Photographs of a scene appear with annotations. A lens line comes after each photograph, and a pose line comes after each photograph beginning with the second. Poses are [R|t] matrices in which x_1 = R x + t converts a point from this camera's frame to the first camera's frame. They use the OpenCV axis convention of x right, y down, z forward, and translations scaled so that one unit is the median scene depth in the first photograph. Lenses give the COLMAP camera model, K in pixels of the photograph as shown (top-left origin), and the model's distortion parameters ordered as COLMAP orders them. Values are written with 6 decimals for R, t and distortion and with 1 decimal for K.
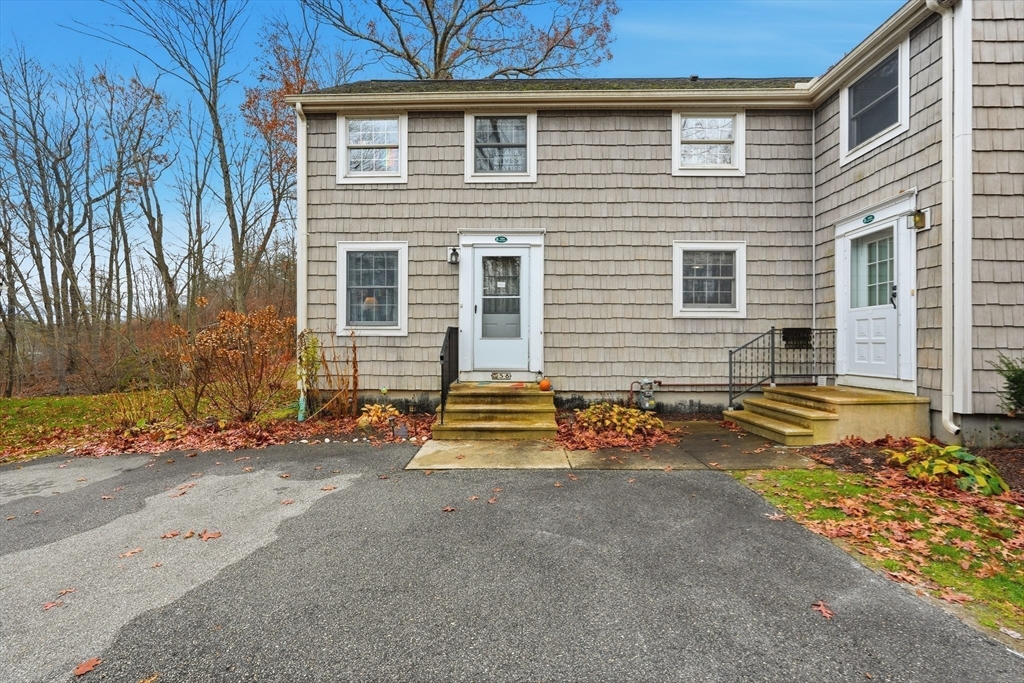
lens RADIAL K [[453.9, 0, 514.2], [0, 453.9, 342.2], [0, 0, 1]] dist [-0.011404, 0.005243]
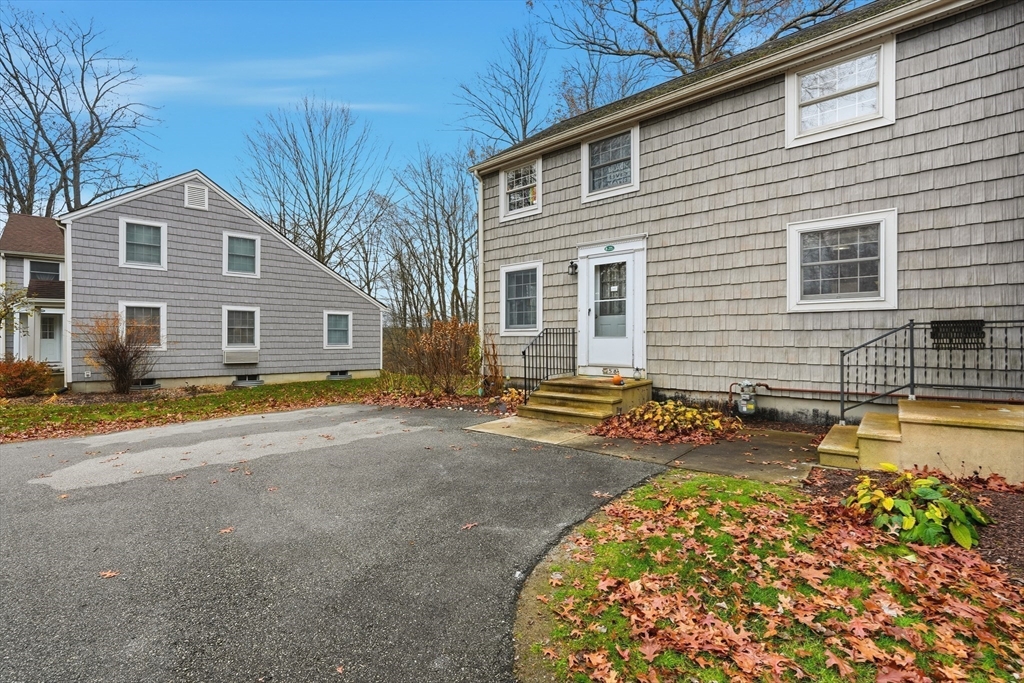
lens RADIAL K [[453.9, 0, 507.7], [0, 453.9, 342.7], [0, 0, 1]] dist [-0.011404, 0.005243]
pose [[0.760996, 0.000531, -0.648756, 0.504051], [0.002076, 0.999993, 0.003254, 0.000170], [0.648753, -0.003823, 0.760989, -0.007561]]
